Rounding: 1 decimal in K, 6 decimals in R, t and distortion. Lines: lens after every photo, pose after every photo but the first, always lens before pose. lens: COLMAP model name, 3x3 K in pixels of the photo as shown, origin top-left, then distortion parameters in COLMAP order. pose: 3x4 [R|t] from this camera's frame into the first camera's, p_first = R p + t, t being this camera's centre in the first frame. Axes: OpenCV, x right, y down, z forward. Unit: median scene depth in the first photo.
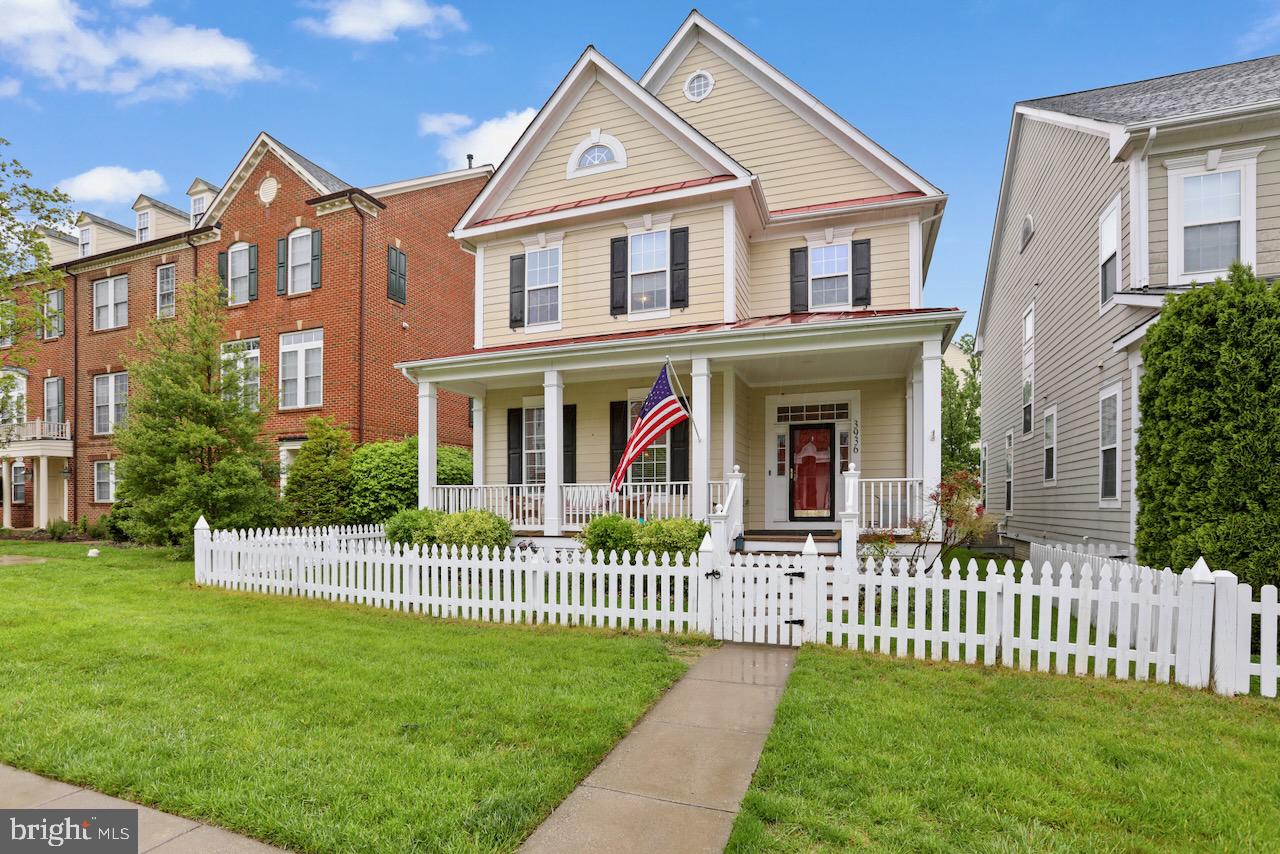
lens RADIAL K [[615.5, 0, 640.4], [0, 615.5, 506.4], [0, 0, 1]] dist [-0.027380, 0.000945]
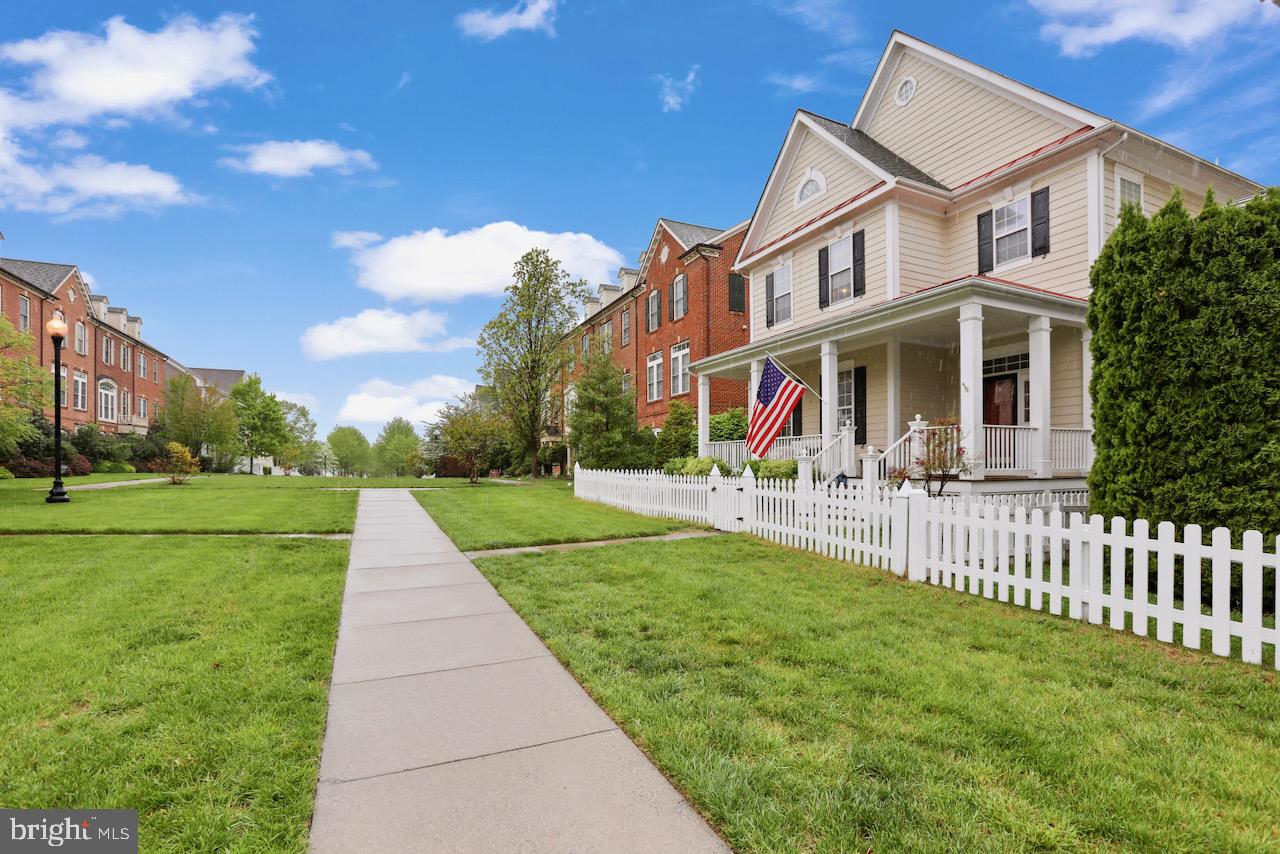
lens RADIAL K [[590.2, 0, 641.9], [0, 590.2, 461.1], [0, 0, 1]] dist [0.000584, 0.000406]
pose [[0.712515, -0.000400, -0.701657, 0.550994], [-0.005589, 0.999965, -0.006245, 0.021493], [0.701635, 0.008371, 0.712487, -0.151184]]
